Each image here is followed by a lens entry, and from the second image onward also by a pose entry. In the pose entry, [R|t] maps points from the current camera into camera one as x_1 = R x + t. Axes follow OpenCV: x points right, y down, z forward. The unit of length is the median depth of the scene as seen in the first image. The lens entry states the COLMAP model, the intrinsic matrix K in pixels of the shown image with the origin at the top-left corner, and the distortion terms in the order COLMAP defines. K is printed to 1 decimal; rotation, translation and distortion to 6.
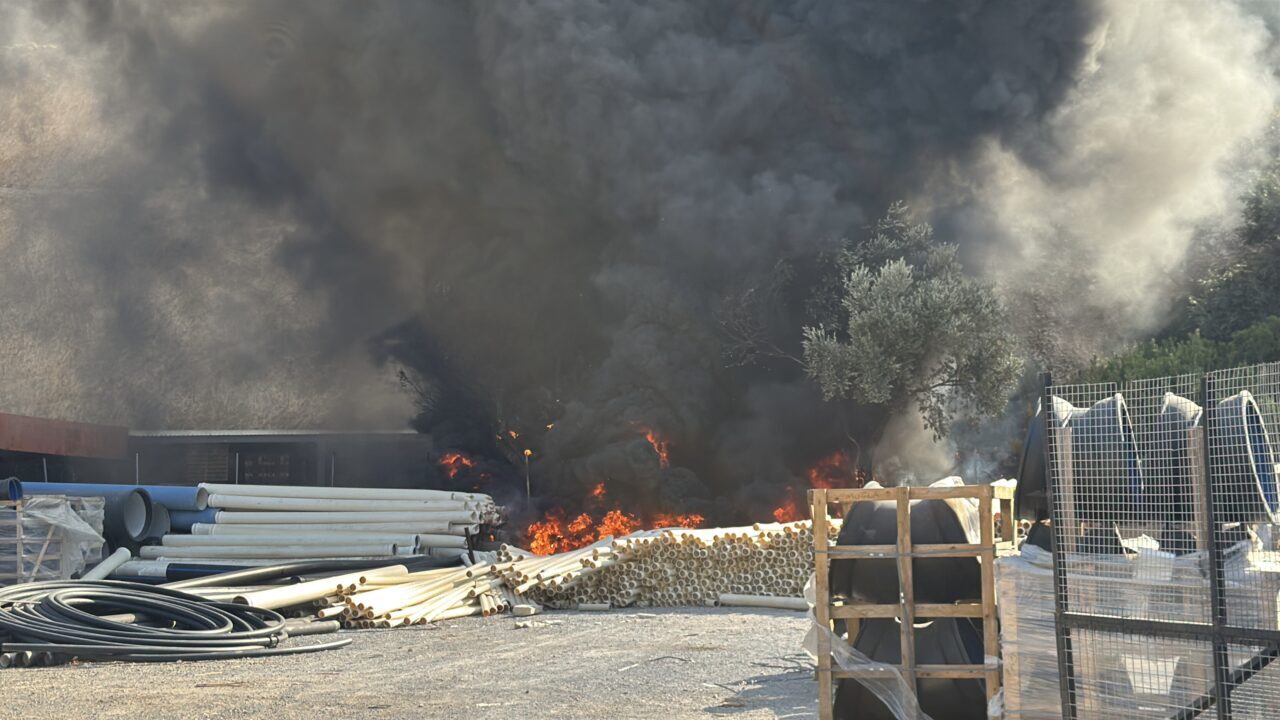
lens RADIAL K [[2221.2, 0, 652.8], [0, 2221.2, 379.2], [0, 0, 1]] dist [0.195351, 0.000000]
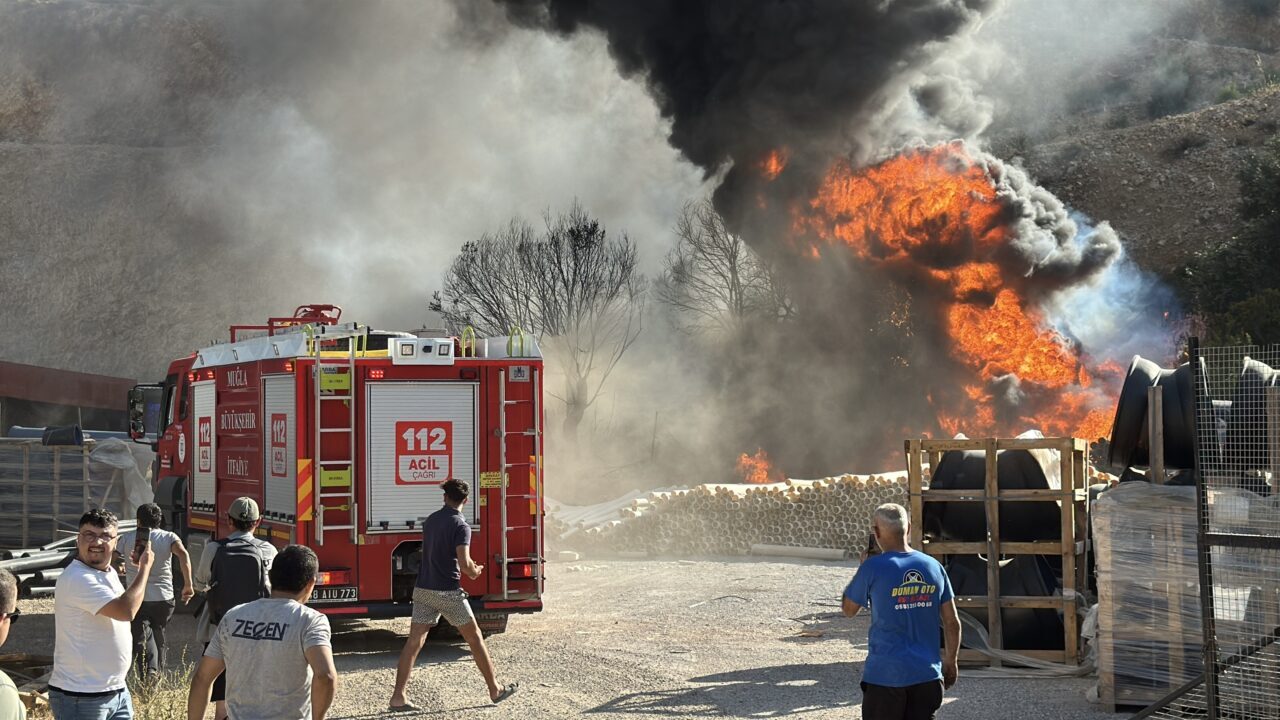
lens RADIAL K [[2221.2, 0, 636.0], [0, 2221.2, 372.9], [0, 0, 1]] dist [0.195351, 0.000000]
pose [[0.999853, 0.015127, 0.008050, -0.034352], [-0.015240, 0.999783, 0.014174, 0.000967], [-0.007834, -0.014294, 0.999867, -0.055914]]
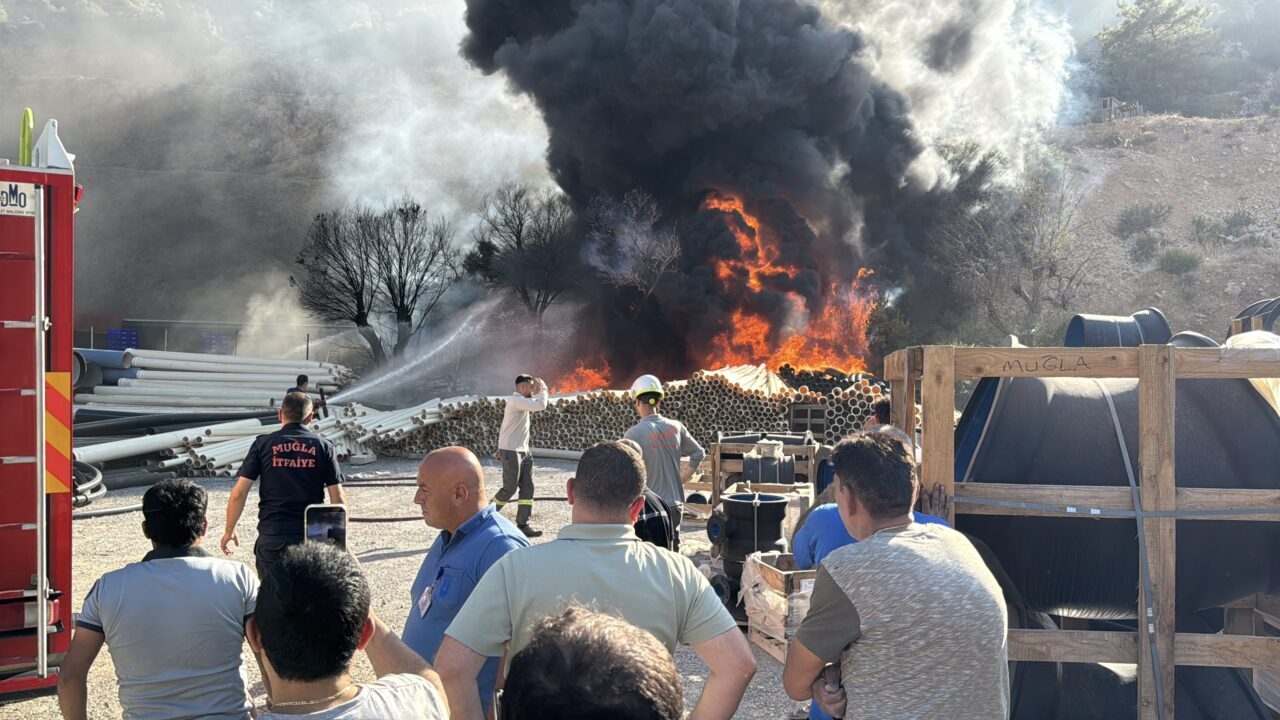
lens RADIAL K [[1113.5, 0, 665.5], [0, 1113.5, 359.3], [0, 0, 1]] dist [0.117623, -0.033335]
pose [[0.983507, 0.033725, 0.177700, -0.005458], [-0.040617, 0.998551, 0.035288, 0.021165], [-0.176252, -0.041923, 0.983452, 0.364596]]
